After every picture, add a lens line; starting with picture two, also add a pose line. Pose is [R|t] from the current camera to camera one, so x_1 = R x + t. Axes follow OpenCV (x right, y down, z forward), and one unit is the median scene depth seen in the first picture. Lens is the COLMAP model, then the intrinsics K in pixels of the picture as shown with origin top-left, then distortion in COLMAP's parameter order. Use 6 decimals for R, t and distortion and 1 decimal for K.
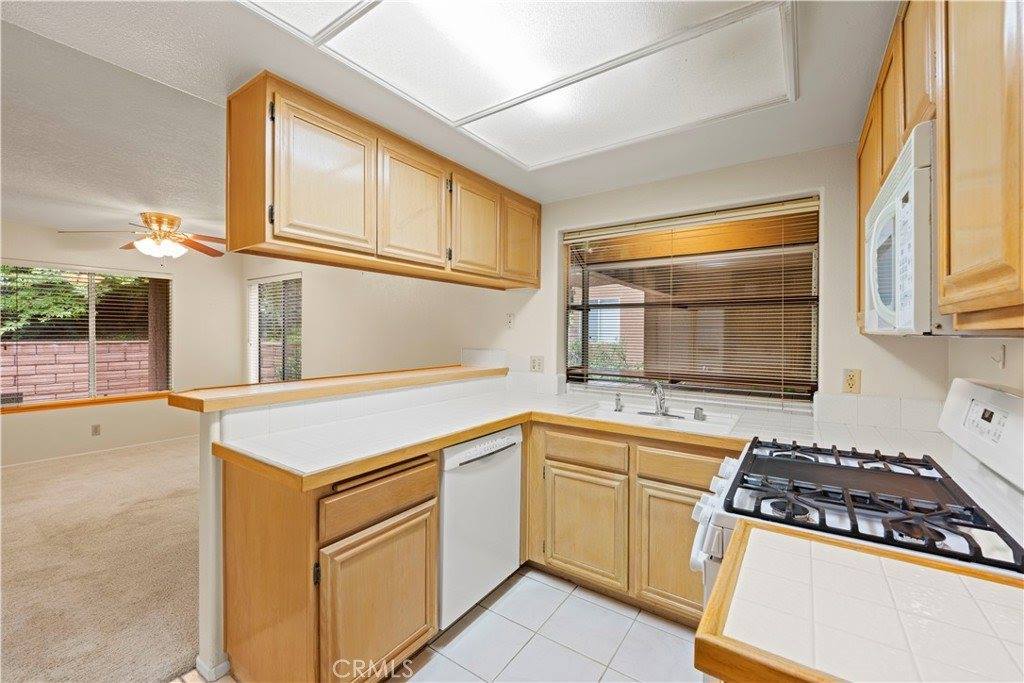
lens RADIAL K [[415.3, 0, 513.8], [0, 415.3, 335.5], [0, 0, 1]] dist [-0.007448, -0.000988]
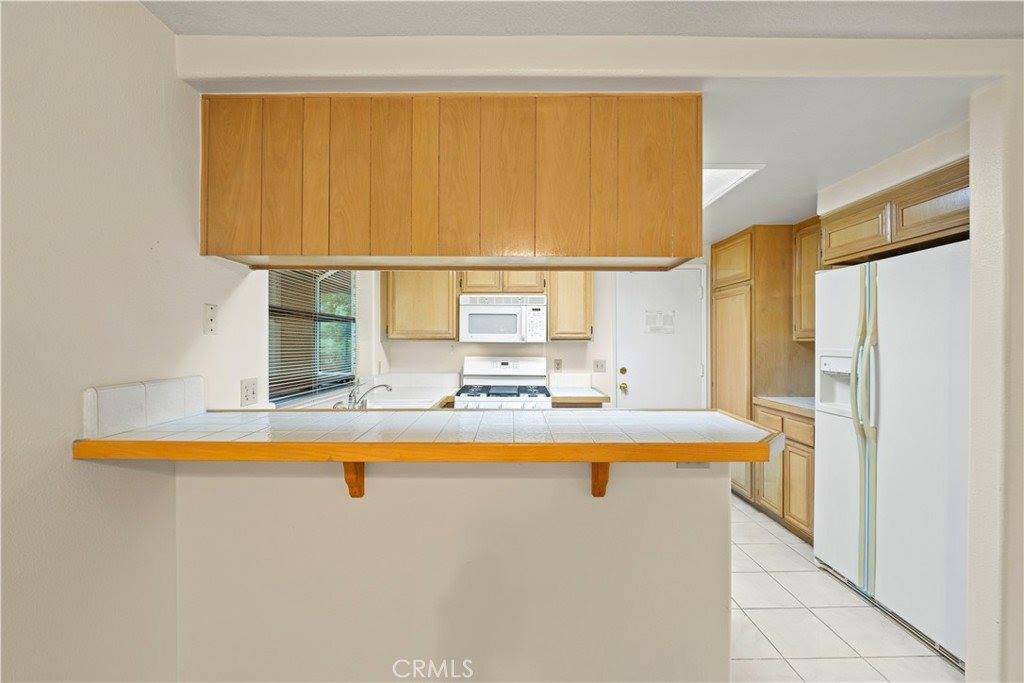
lens RADIAL K [[415.3, 0, 513.8], [0, 415.3, 342.9], [0, 0, 1]] dist [-0.007448, -0.000988]
pose [[-0.570186, -0.006355, 0.821491, -0.925905], [-0.000476, 0.999972, 0.007405, -0.011860], [-0.821515, 0.003832, -0.570173, 1.415465]]
